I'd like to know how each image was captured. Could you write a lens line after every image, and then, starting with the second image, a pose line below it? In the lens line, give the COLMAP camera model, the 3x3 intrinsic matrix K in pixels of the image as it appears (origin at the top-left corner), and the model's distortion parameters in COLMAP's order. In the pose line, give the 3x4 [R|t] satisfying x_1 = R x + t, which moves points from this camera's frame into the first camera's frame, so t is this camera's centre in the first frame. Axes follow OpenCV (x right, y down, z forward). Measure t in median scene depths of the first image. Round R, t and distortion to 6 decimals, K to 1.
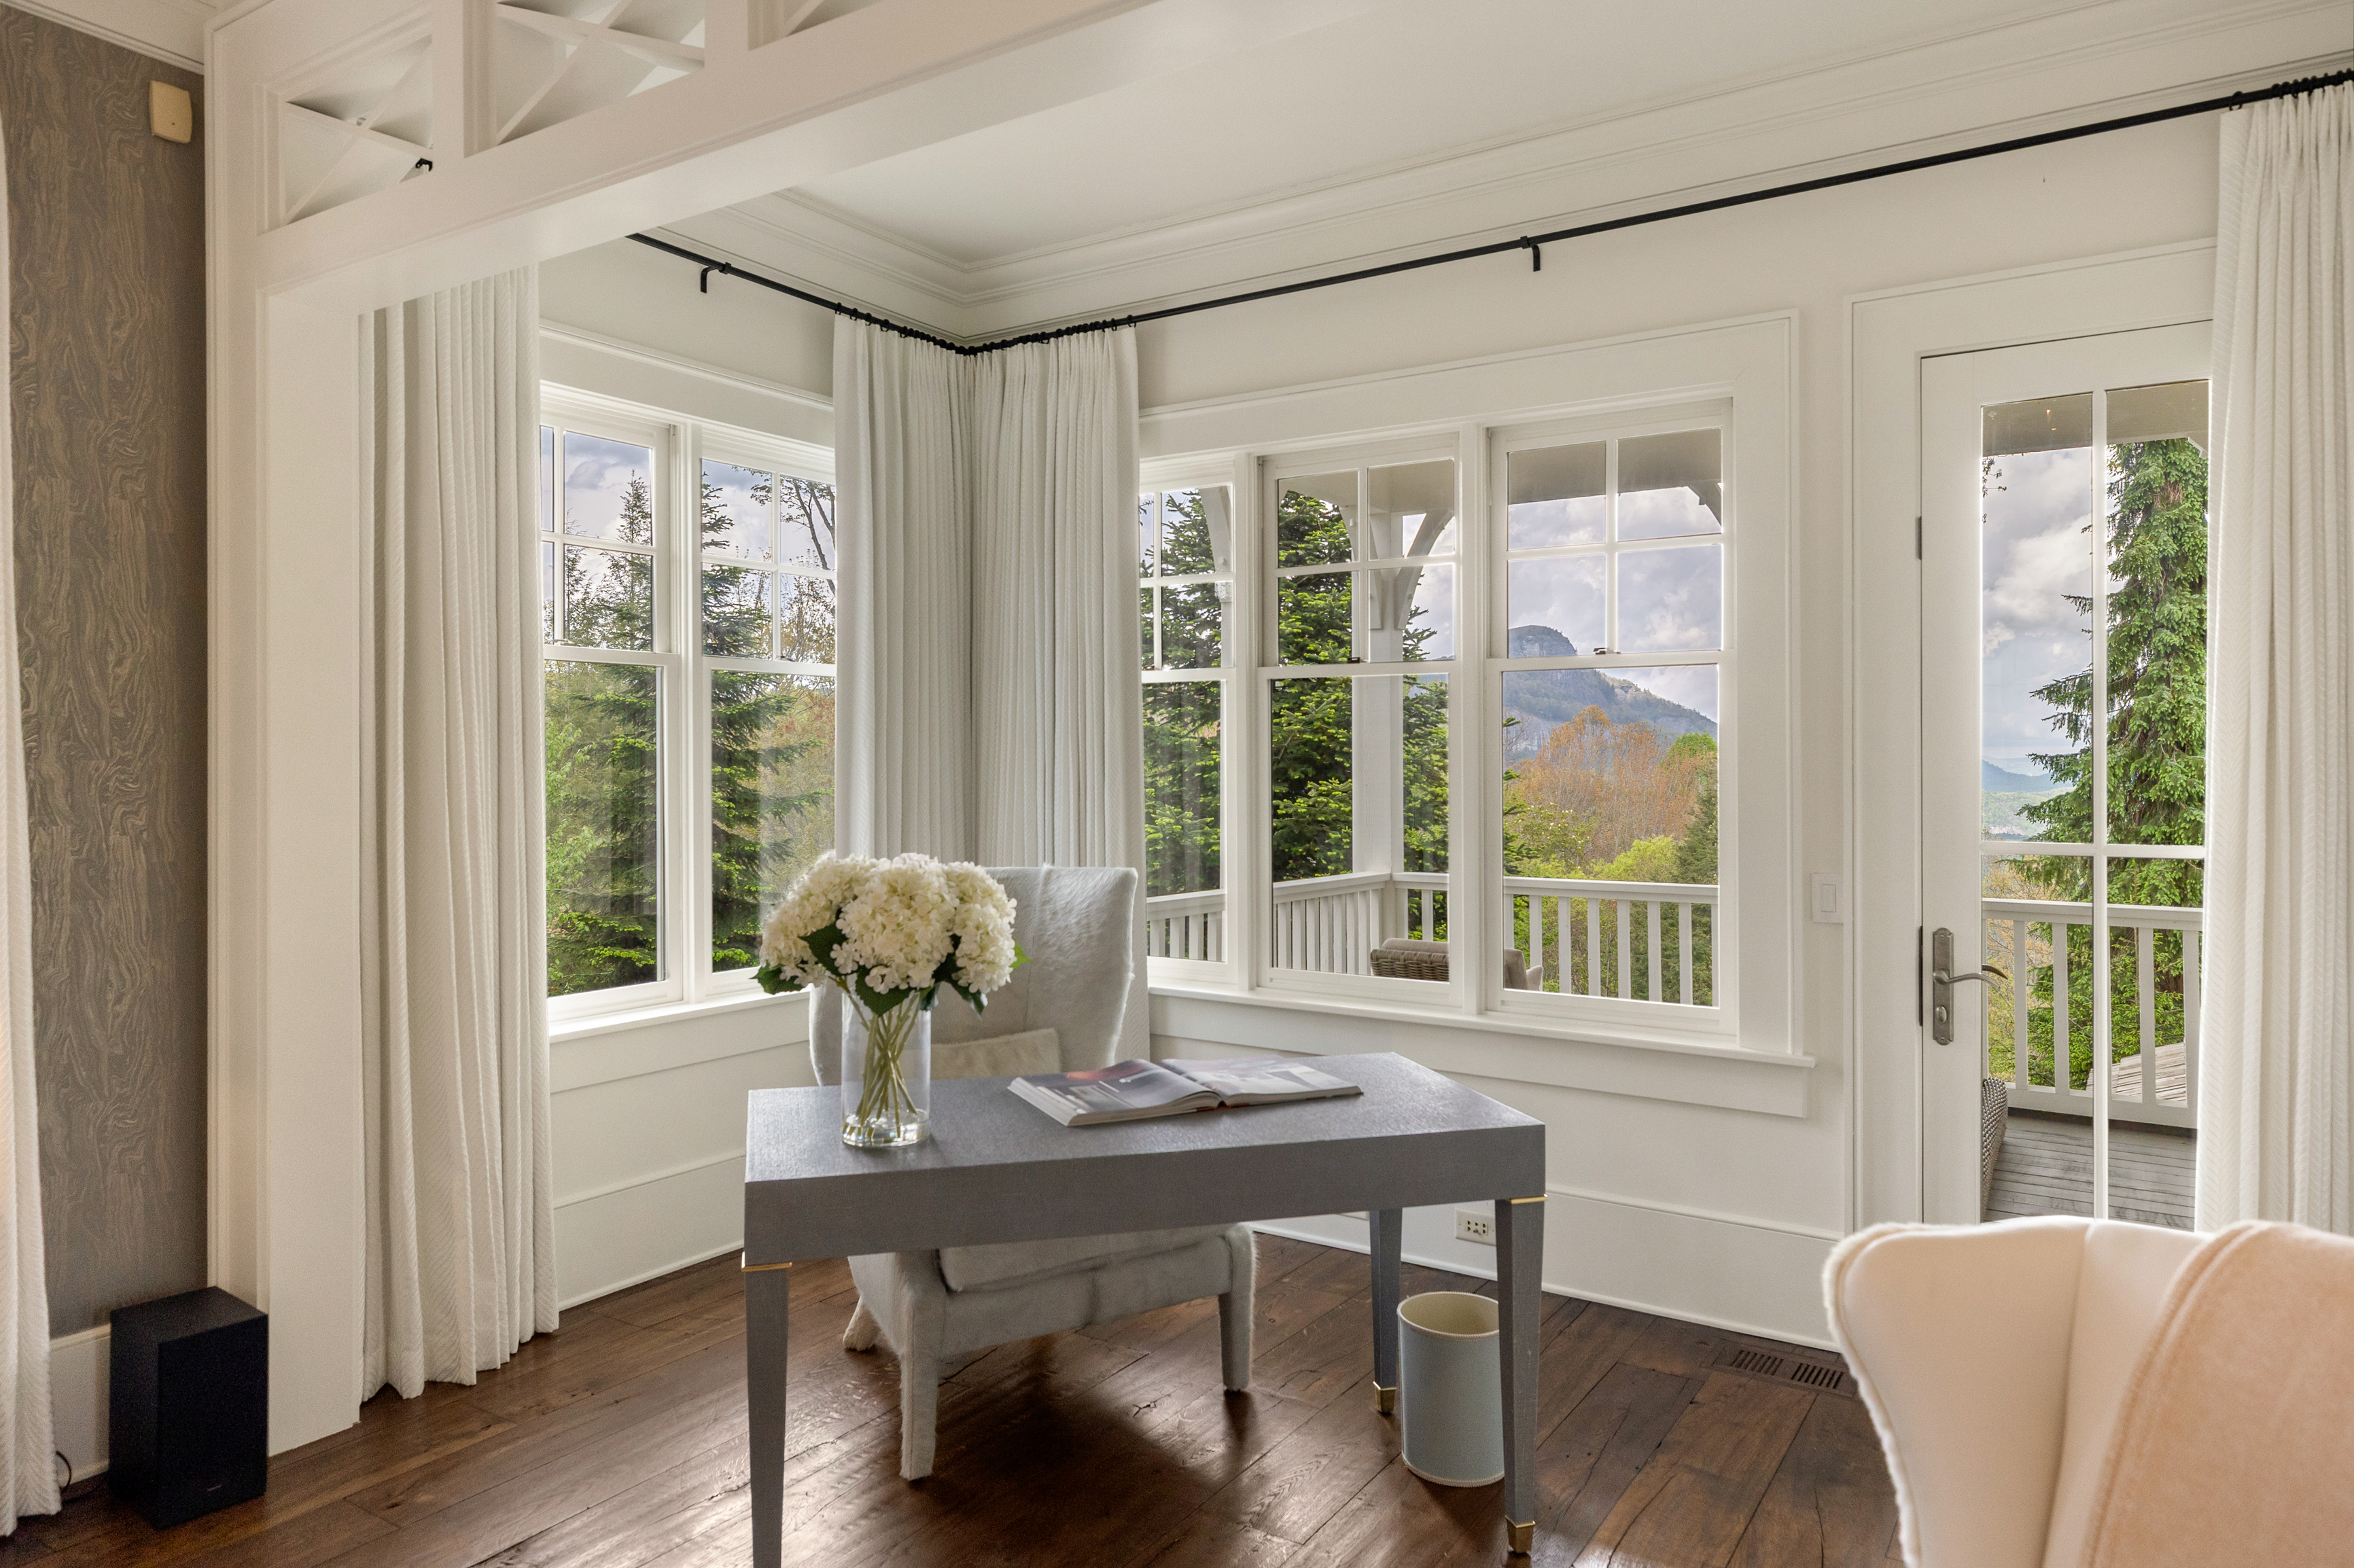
lens RADIAL K [[1427.7, 0, 1180.3], [0, 1427.7, 776.8], [0, 0, 1]] dist [-0.000954, 0.002672]
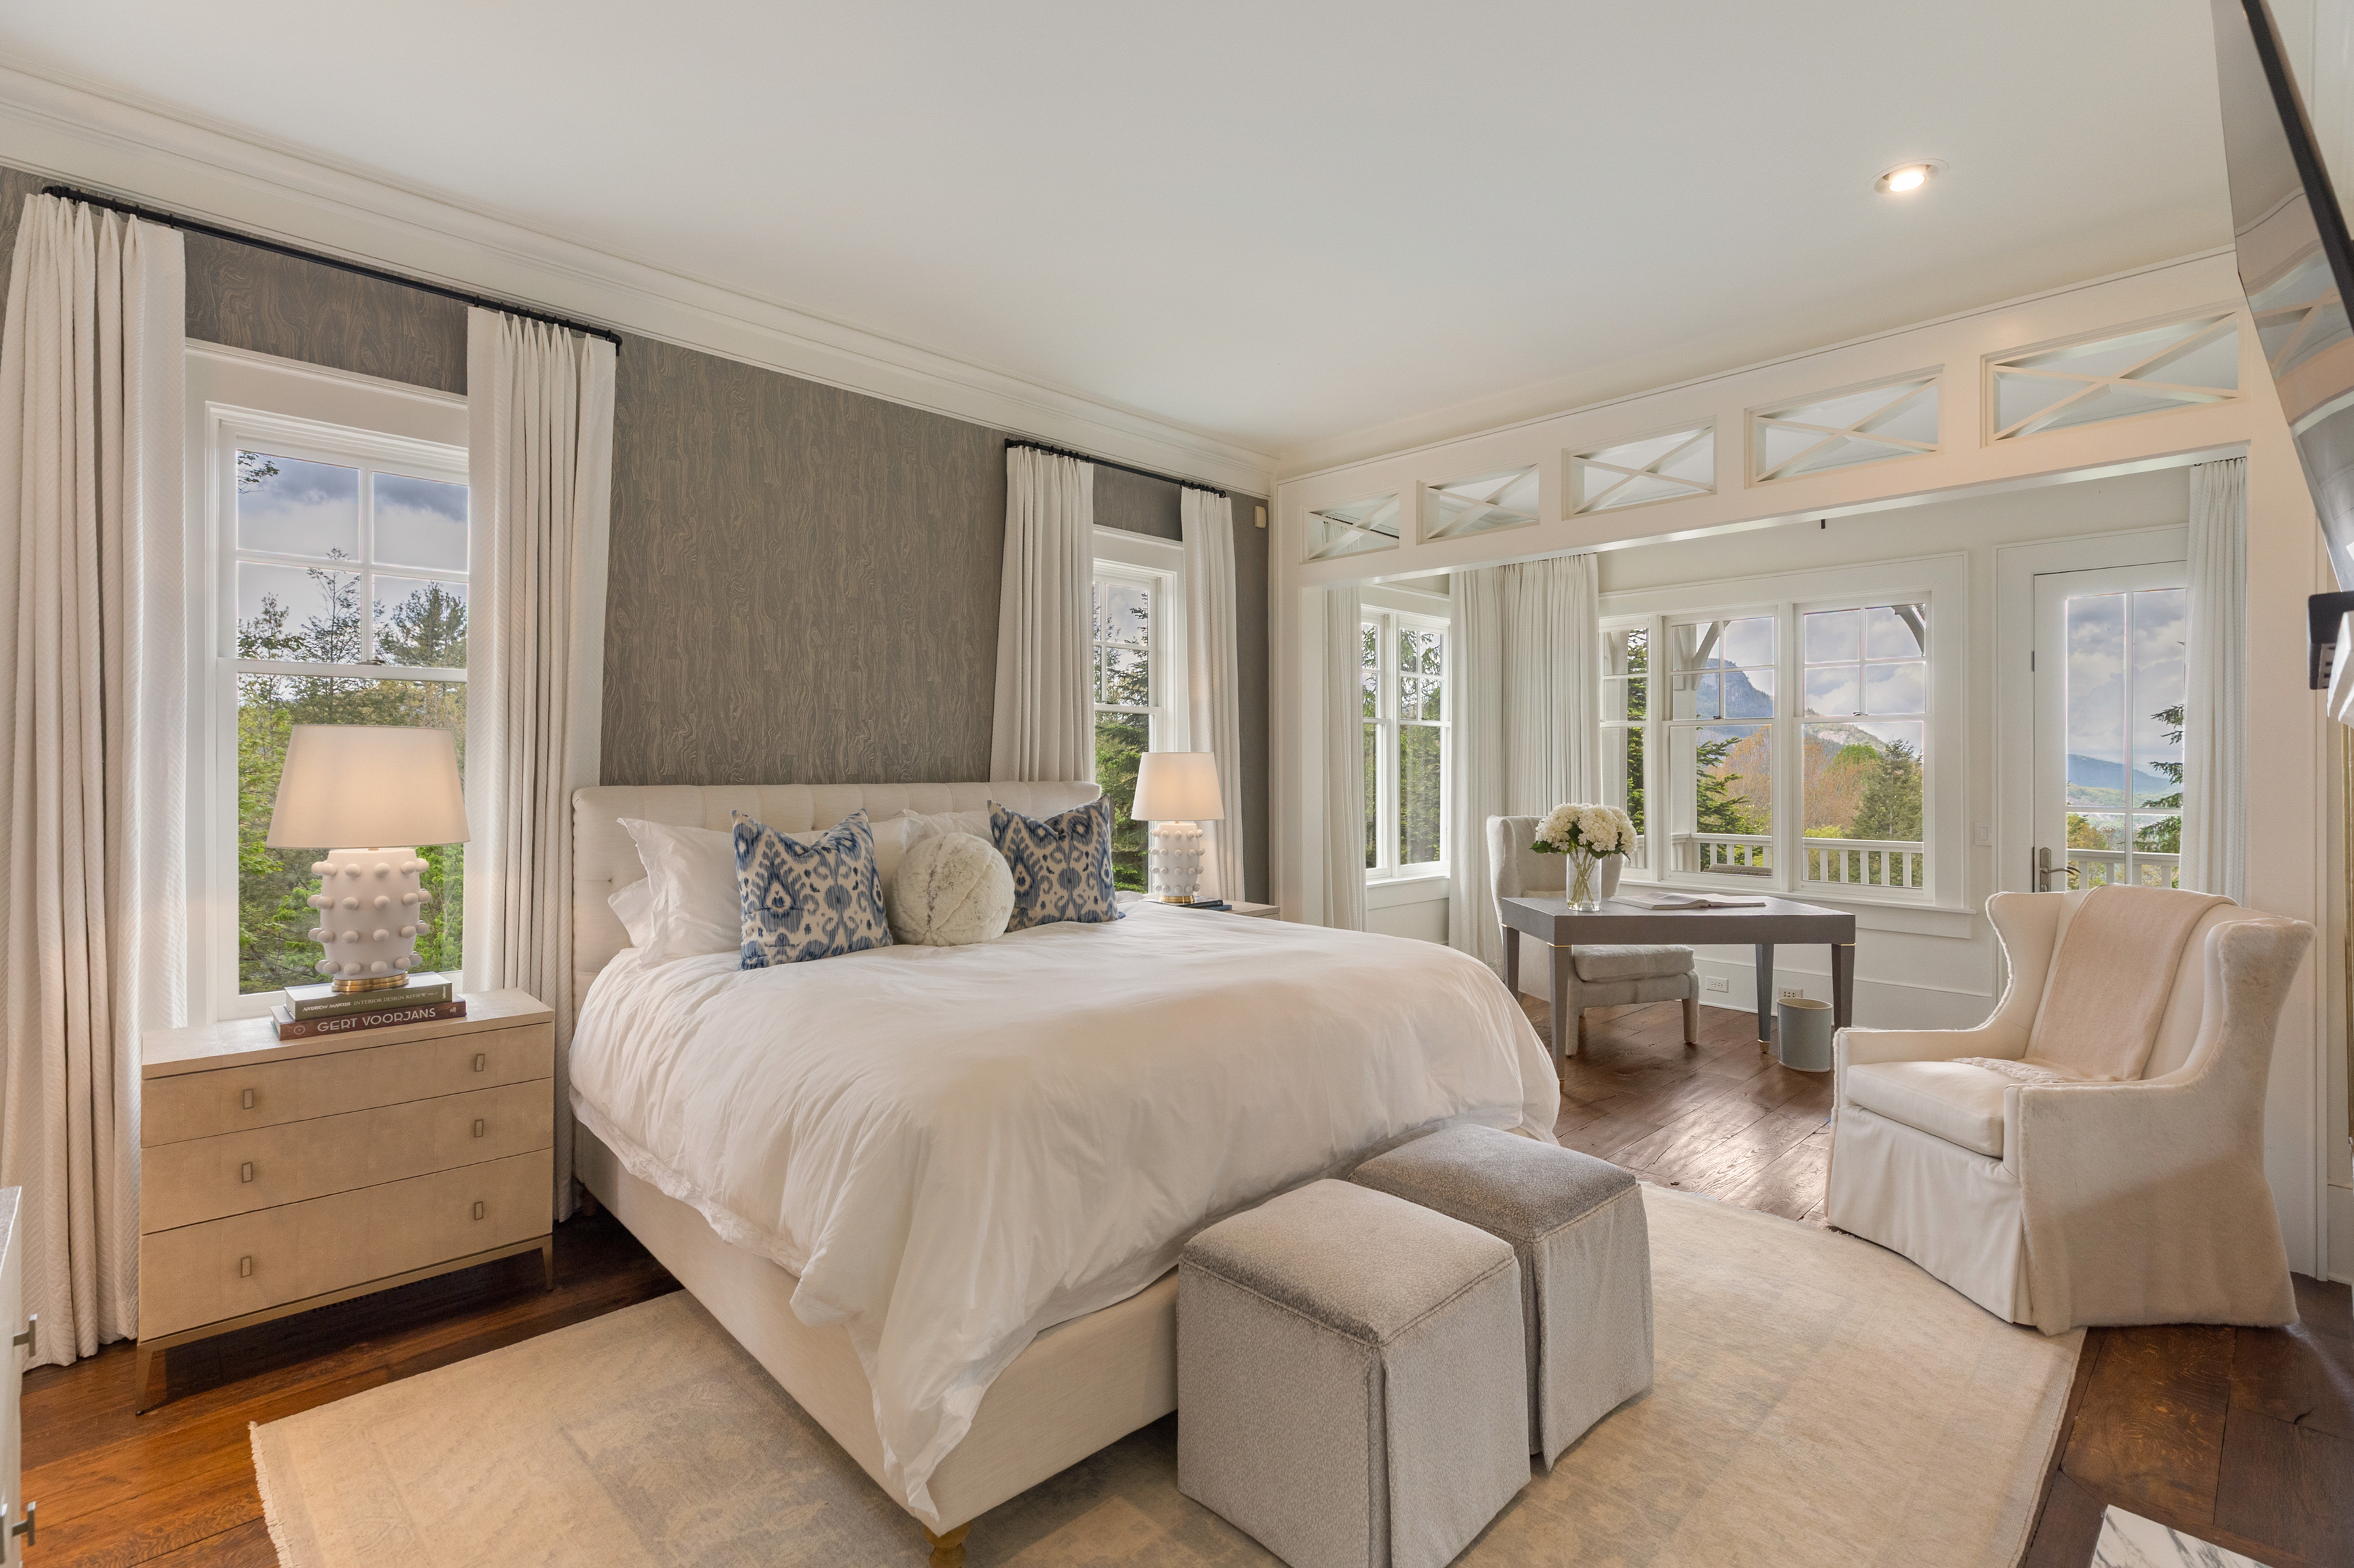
lens RADIAL K [[1072.1, 0, 1182.5], [0, 1072.1, 787.2], [0, 0, 1]] dist [0.002292, 0.000122]
pose [[0.978018, 0.004235, -0.208477, -0.089624], [-0.002676, 0.999966, 0.007762, 0.002002], [0.208503, -0.007034, 0.977996, -0.190858]]
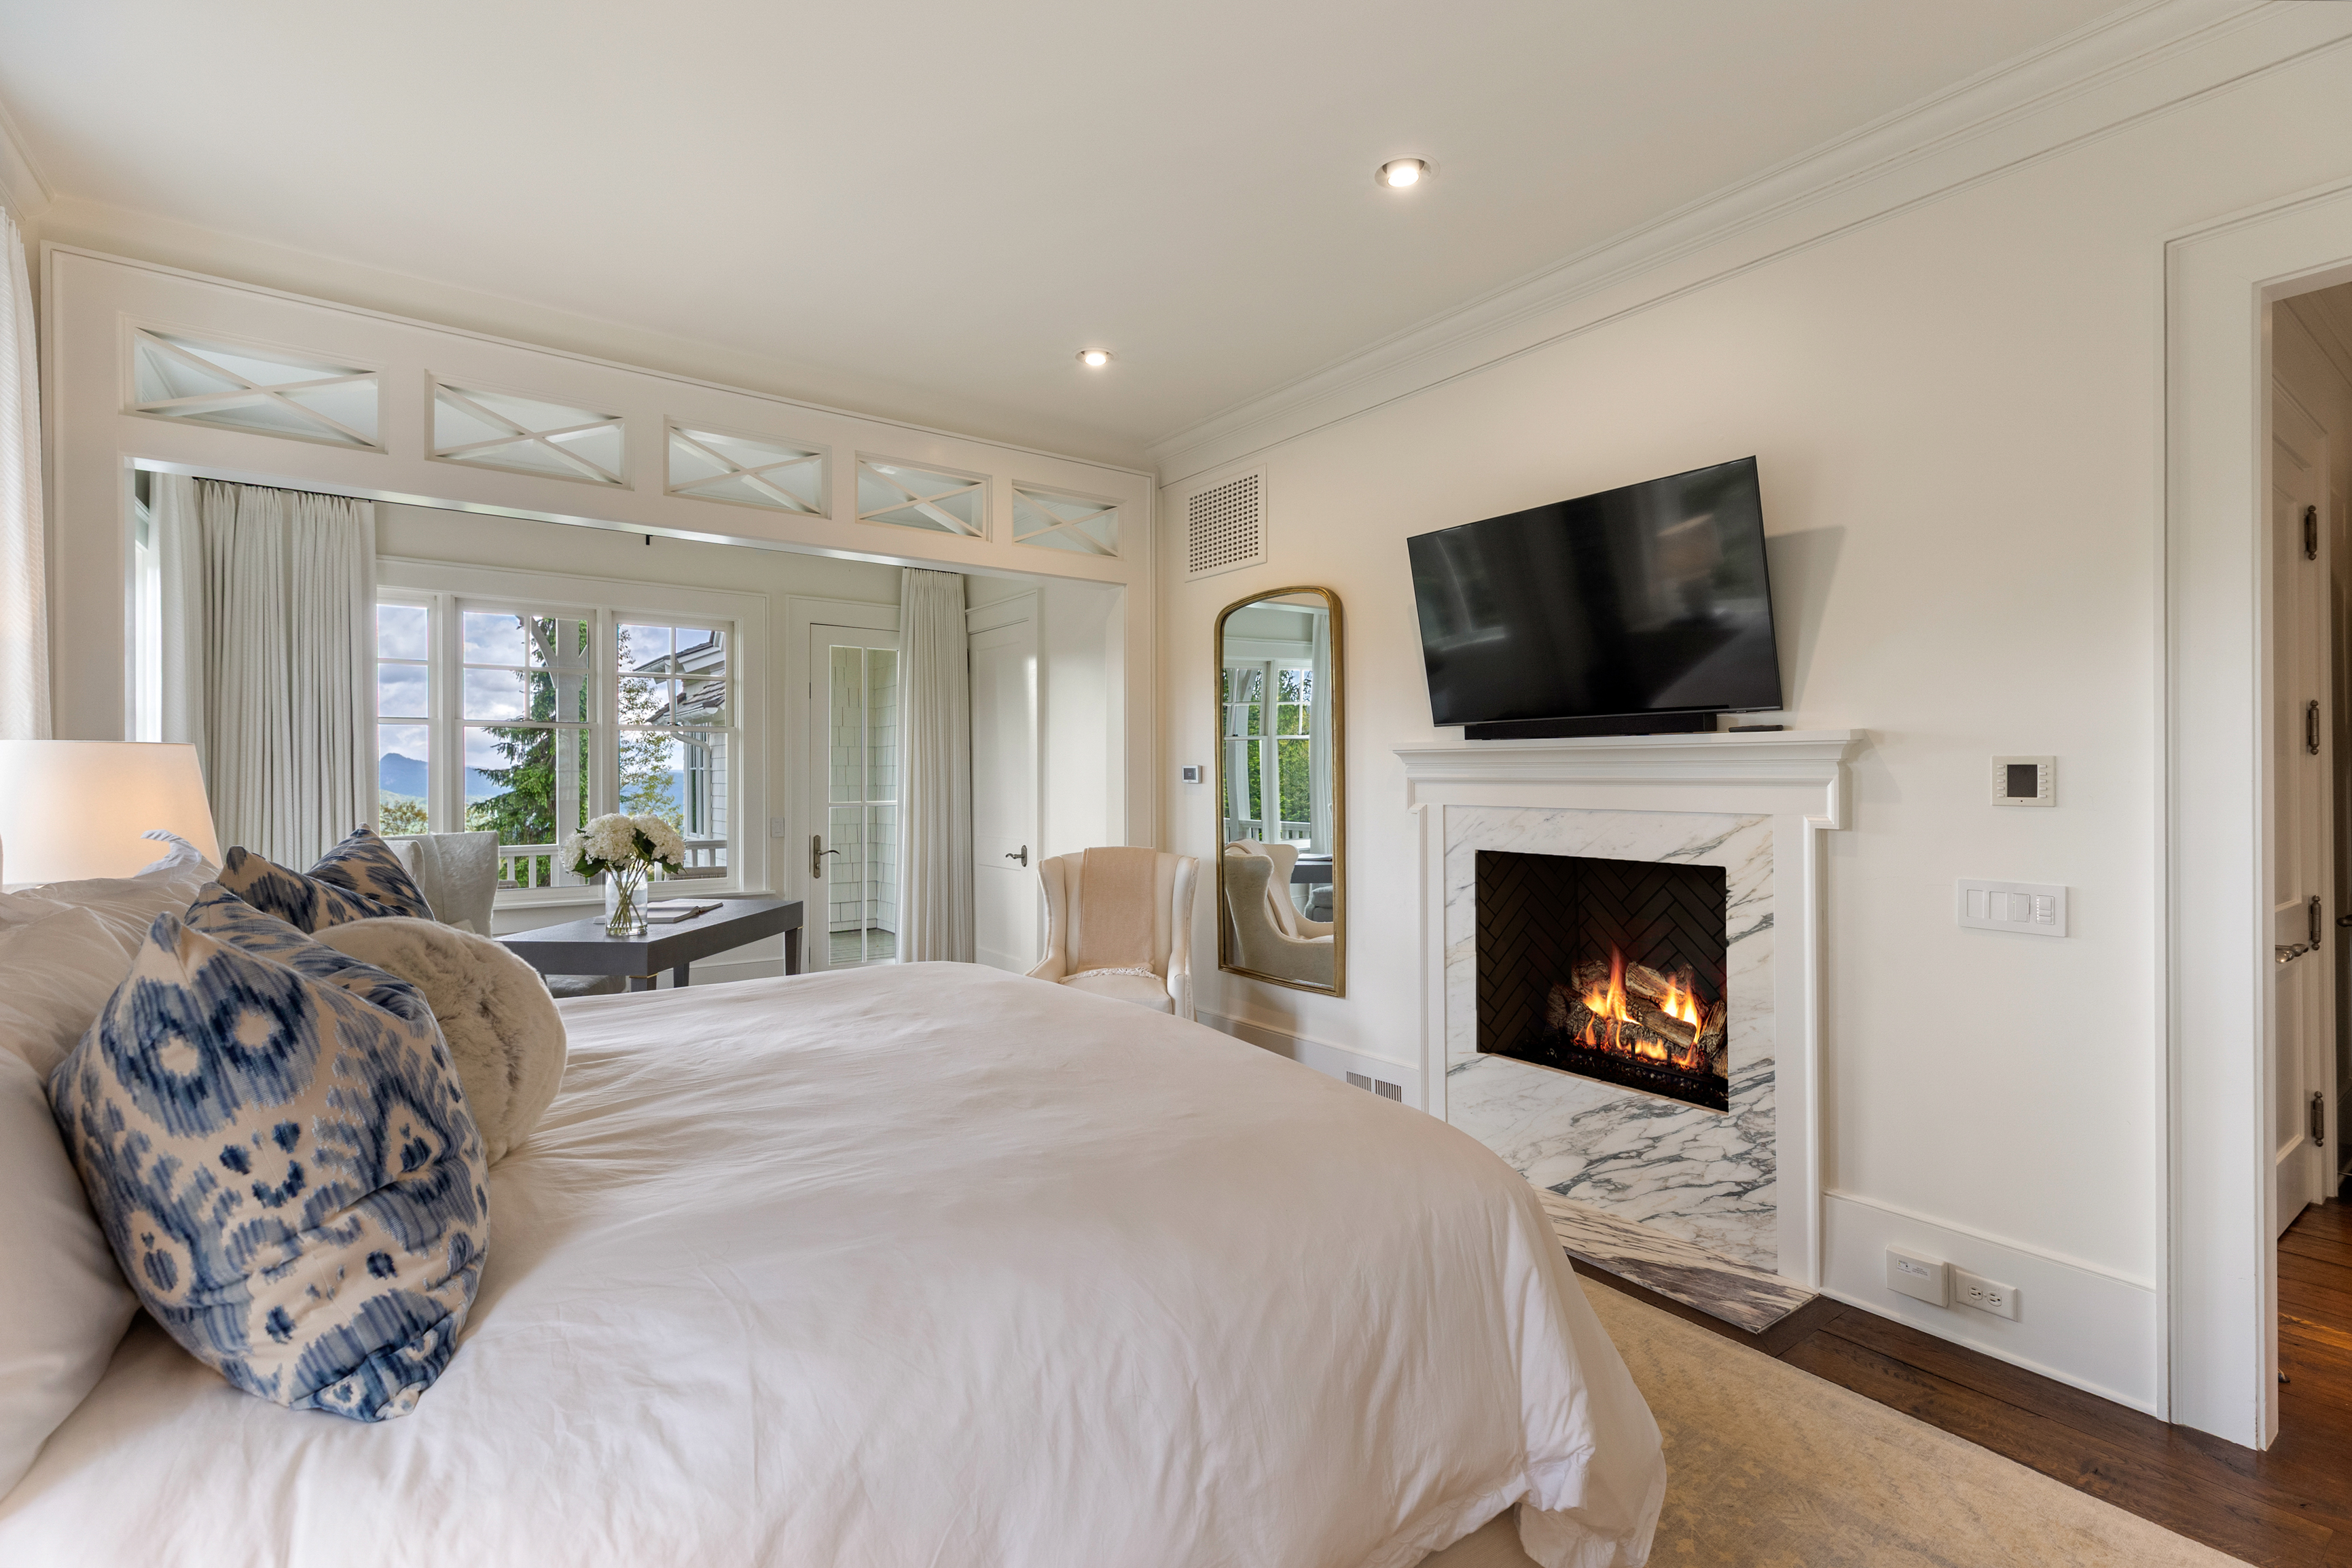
lens RADIAL K [[1071.1, 0, 1159.9], [0, 1071.1, 775.1], [0, 0, 1]] dist [0.002292, 0.000122]
pose [[0.329089, 0.000780, 0.944299, -0.272882], [0.007830, 0.999963, -0.003555, 0.000867], [-0.944267, 0.008564, 0.329070, -0.068260]]
